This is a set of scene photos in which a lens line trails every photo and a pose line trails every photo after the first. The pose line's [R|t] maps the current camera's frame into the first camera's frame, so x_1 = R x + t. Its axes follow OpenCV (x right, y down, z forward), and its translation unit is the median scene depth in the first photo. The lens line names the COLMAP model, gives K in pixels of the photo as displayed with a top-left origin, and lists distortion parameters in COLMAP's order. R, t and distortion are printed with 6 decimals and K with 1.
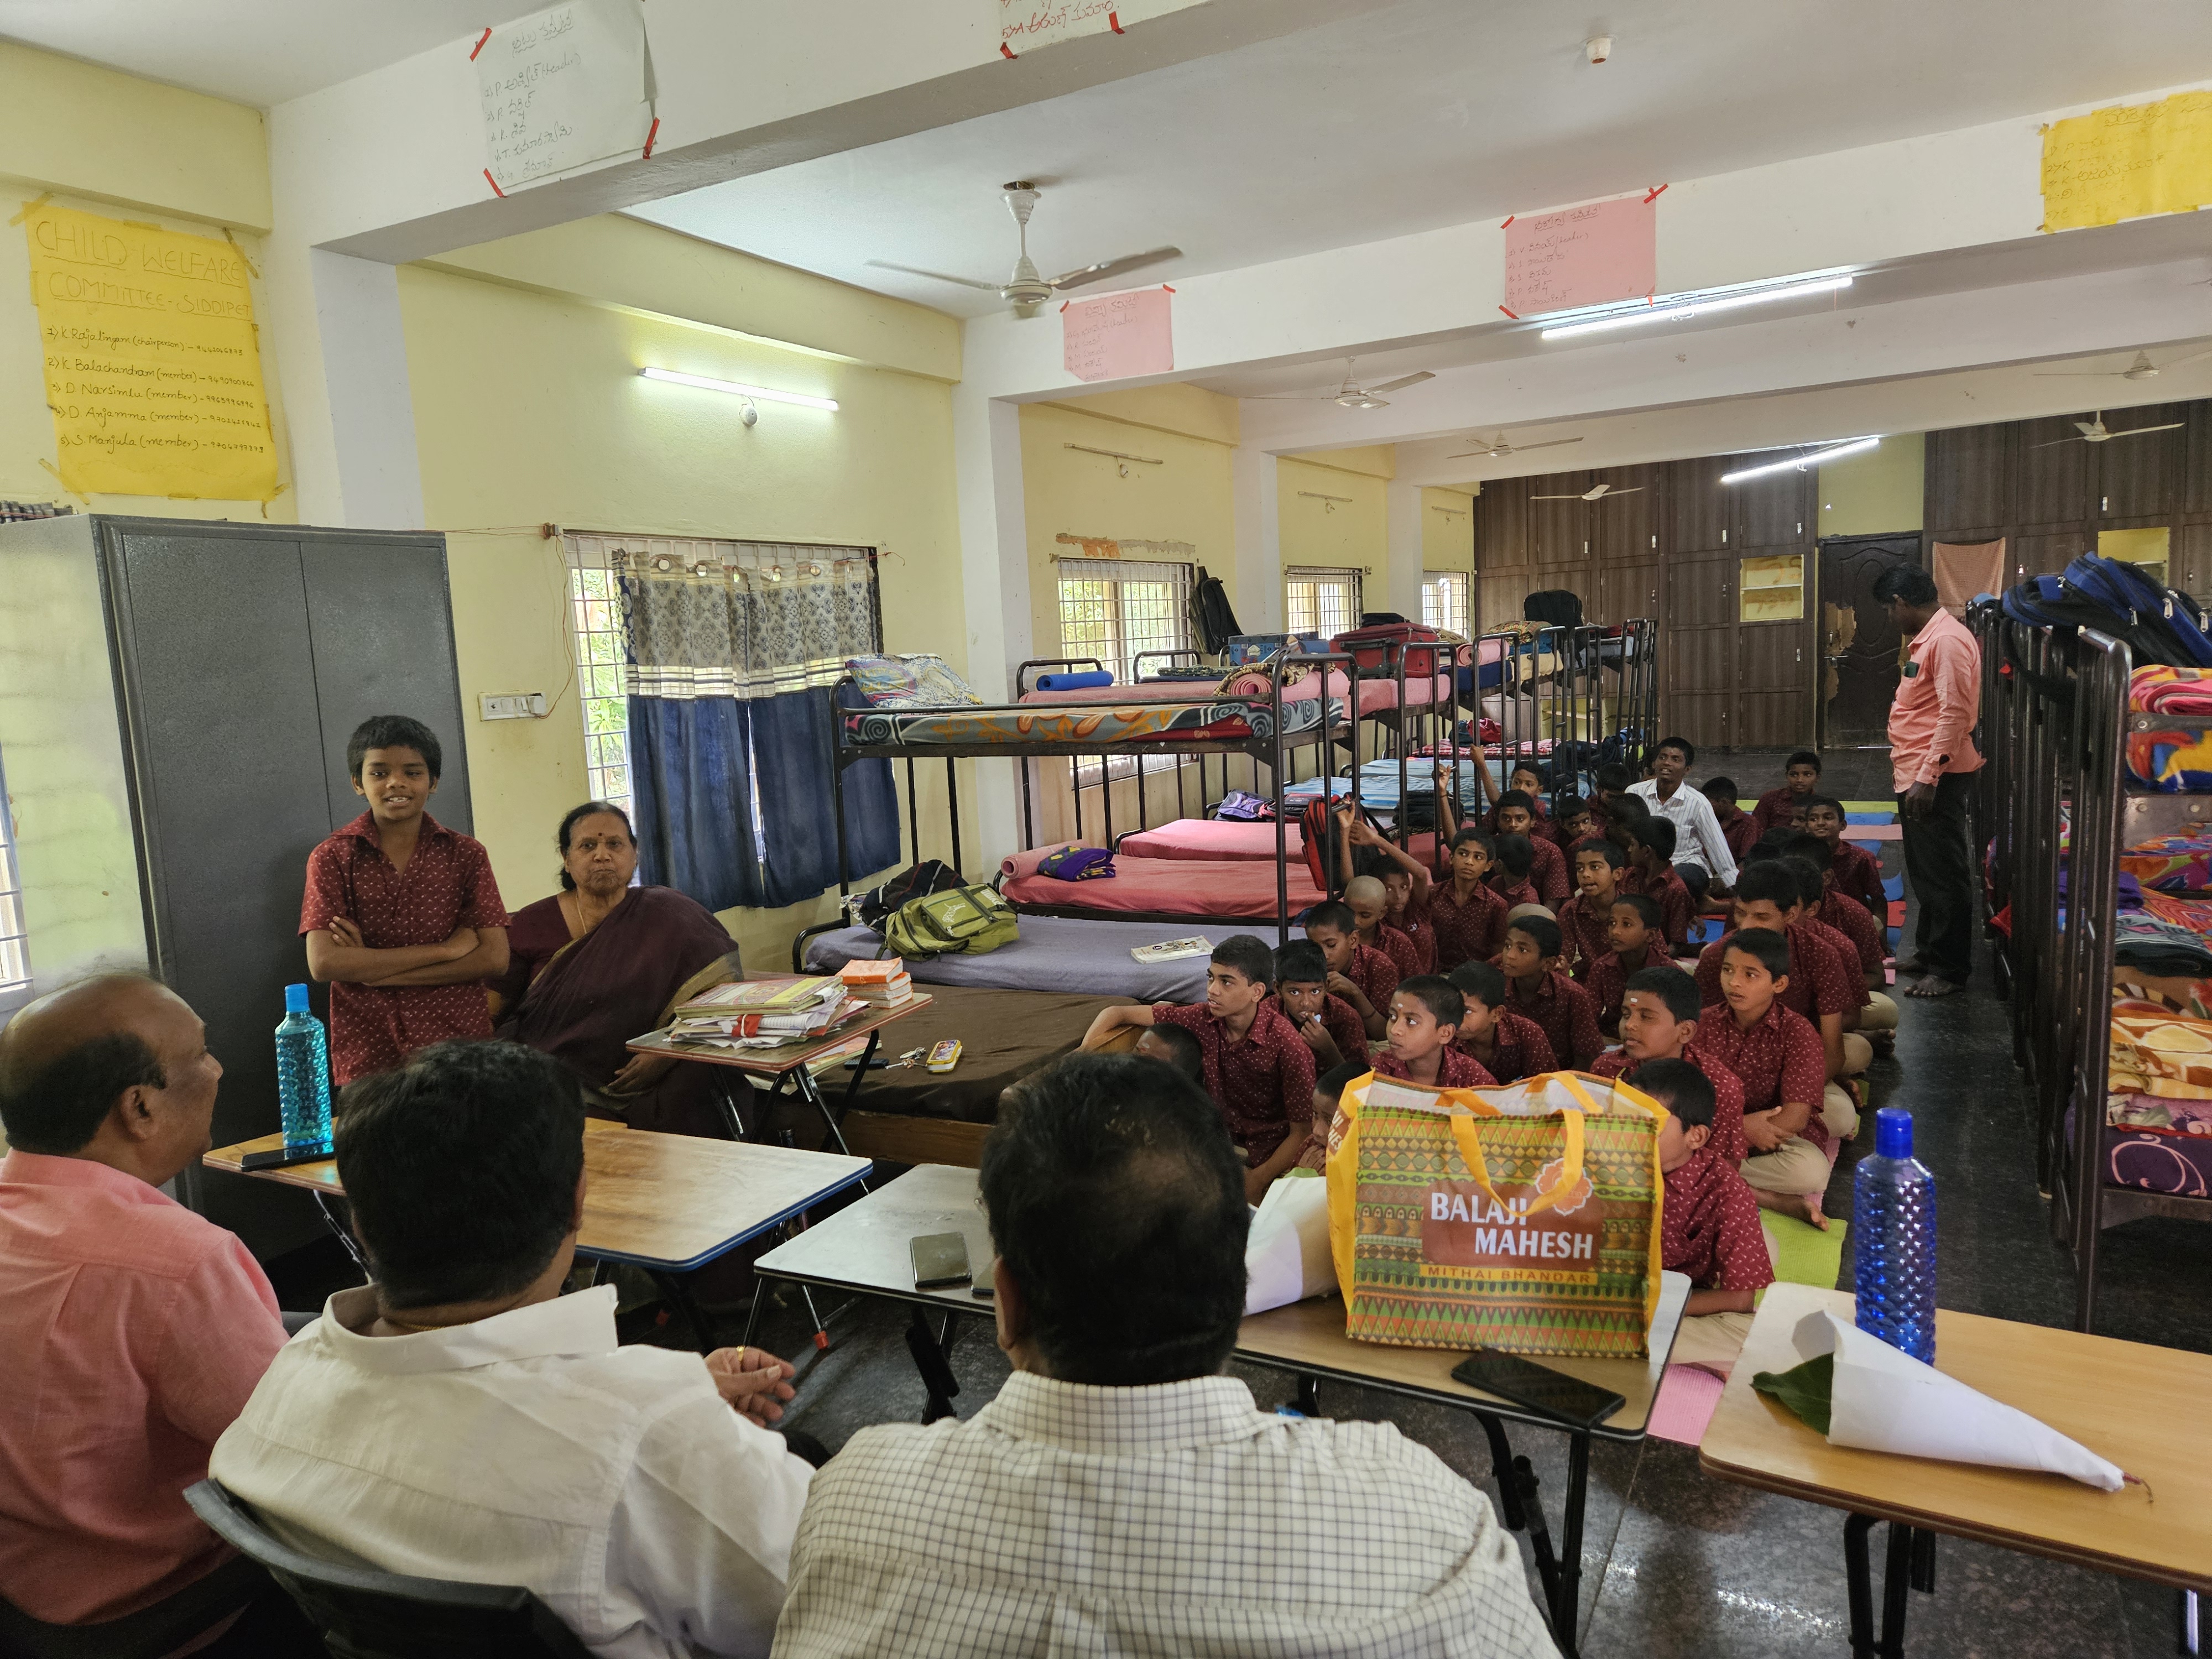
lens RADIAL K [[1465.2, 0, 1123.6], [0, 1465.2, 838.7], [0, 0, 1]] dist [0.083125, -0.067646]
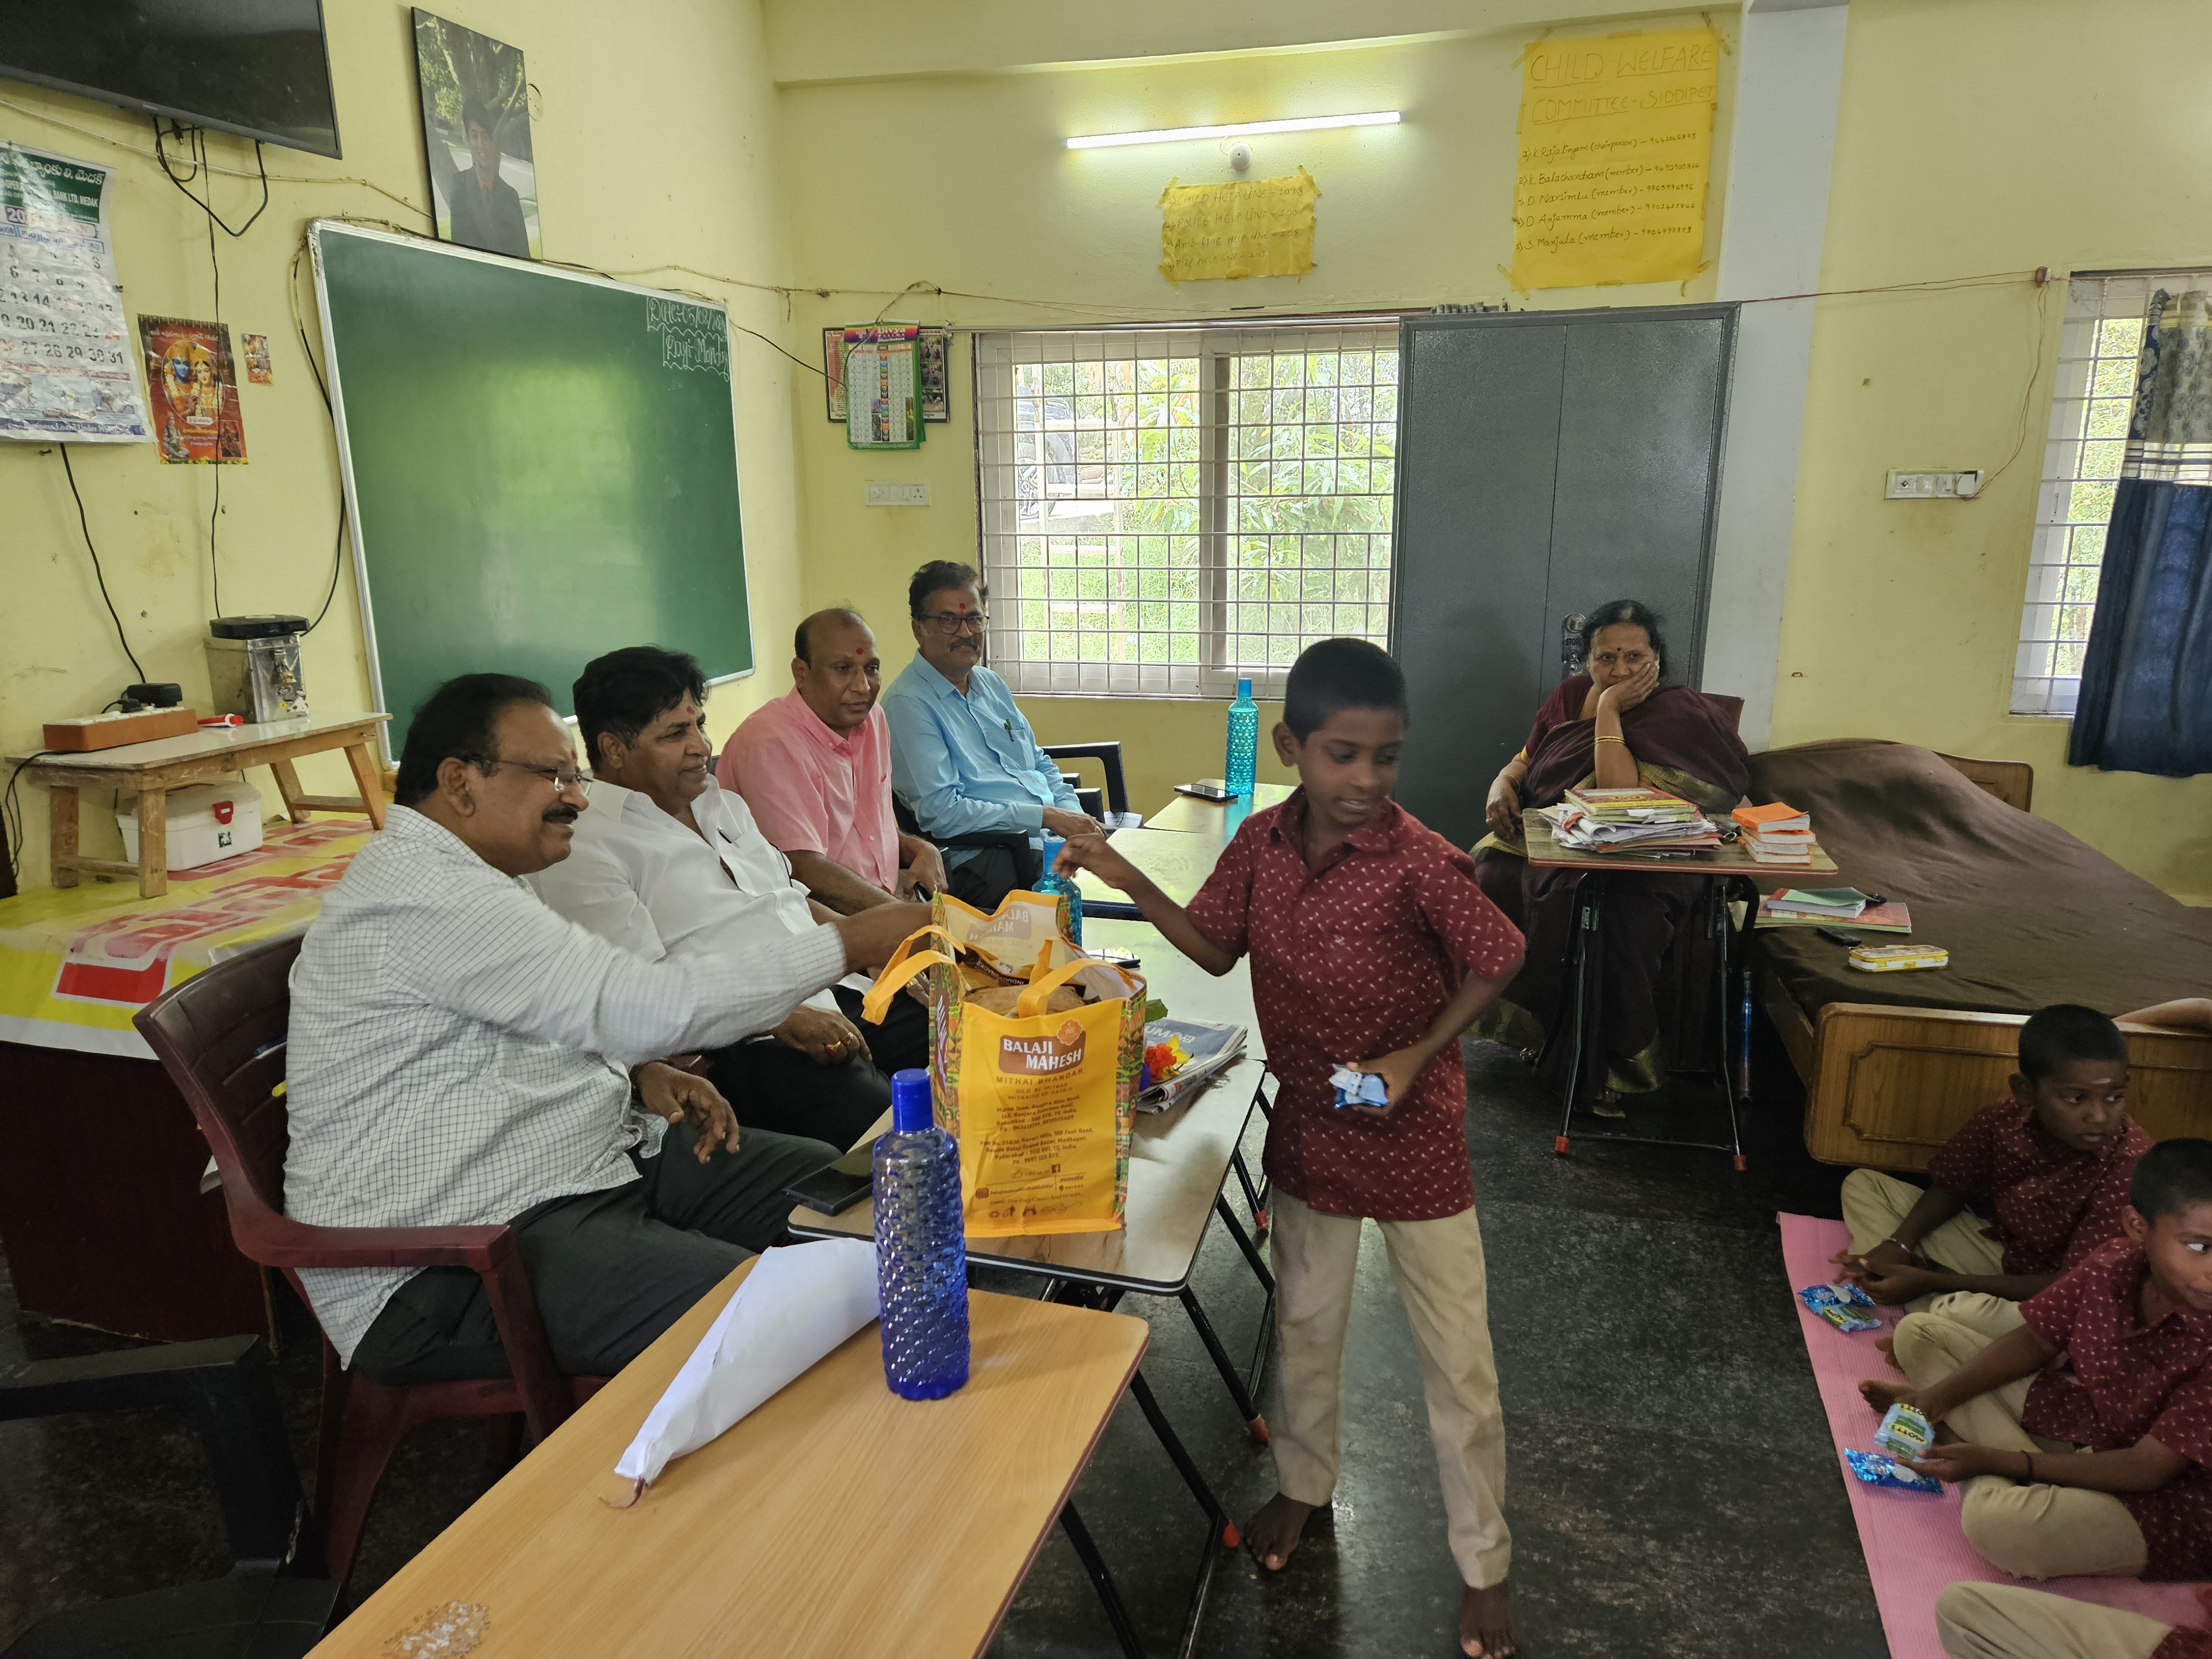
lens RADIAL K [[1465.2, 0, 1104.8], [0, 1465.2, 842.2], [0, 0, 1]] dist [0.083125, -0.067646]
pose [[0.236095, 0.278202, -0.931055, 0.448405], [-0.132863, 0.958385, 0.252677, -0.051072], [0.962604, 0.064047, 0.263232, 0.331571]]
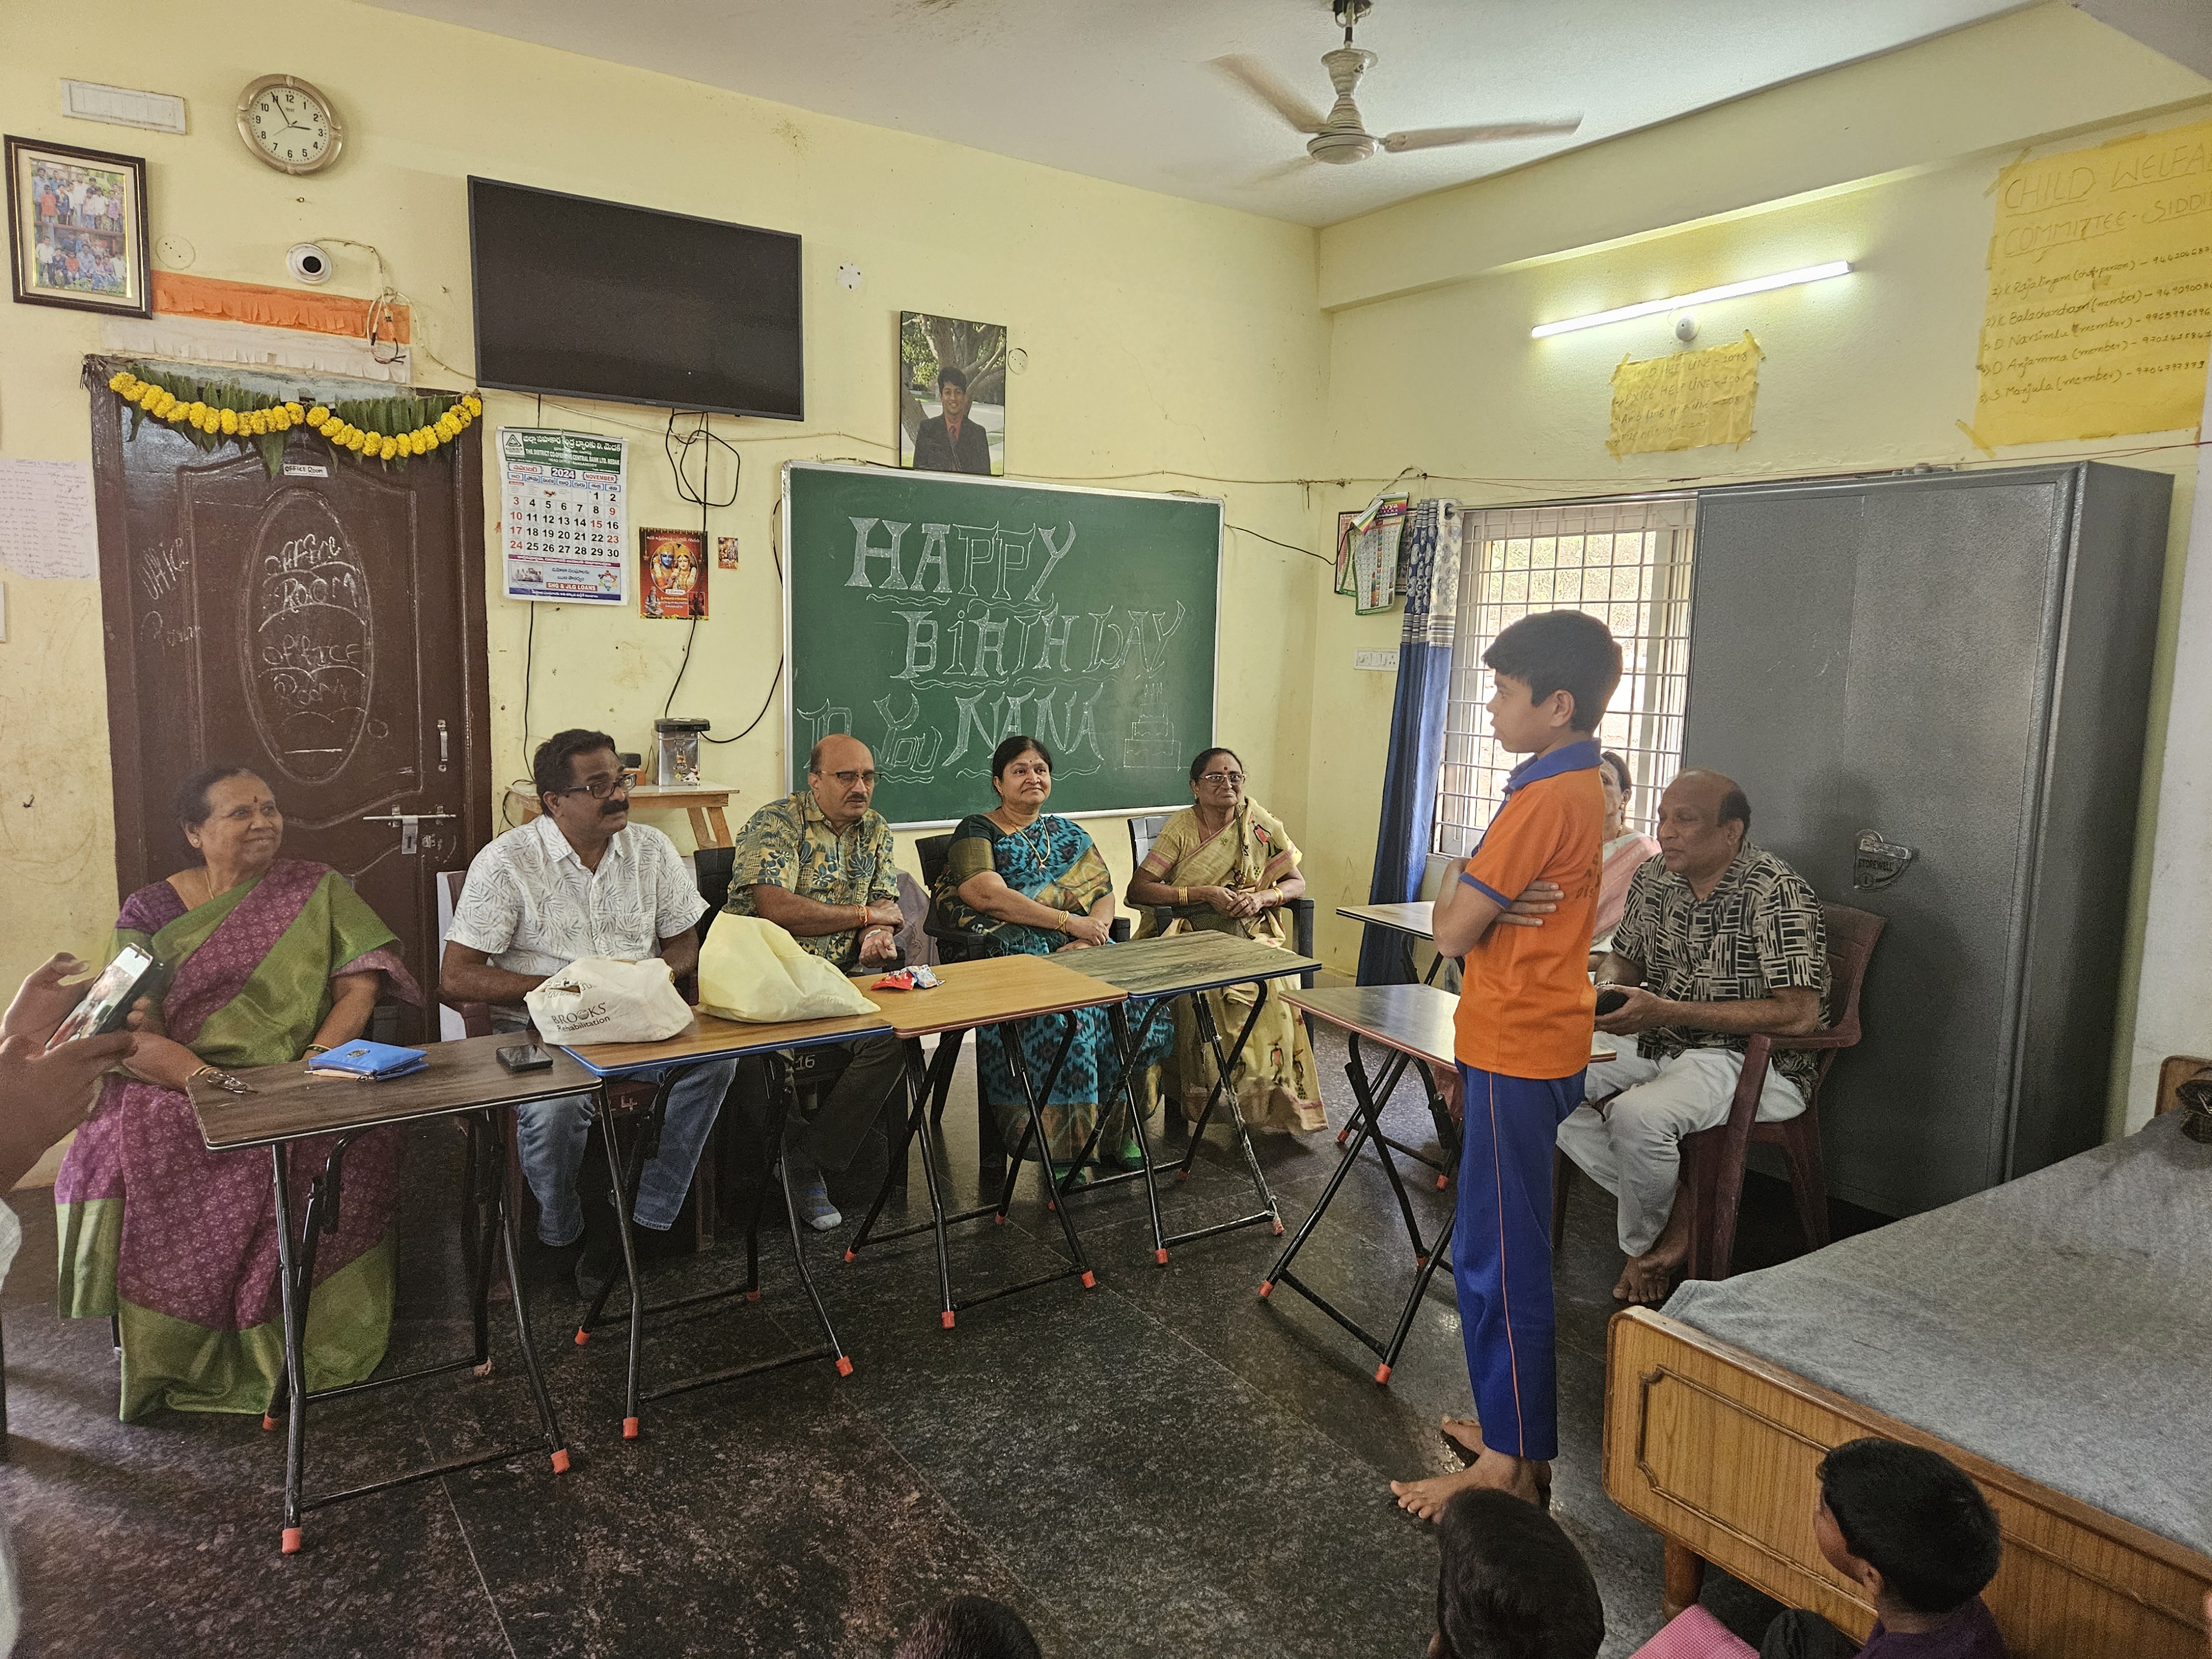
lens RADIAL K [[1465.2, 0, 1107.1], [0, 1465.2, 825.4], [0, 0, 1]] dist [0.083125, -0.067646]
pose [[-0.460094, 0.152937, -0.874599, 0.463674], [-0.122014, 0.964816, 0.232900, -0.131158], [0.879447, 0.213869, -0.425246, 0.862112]]
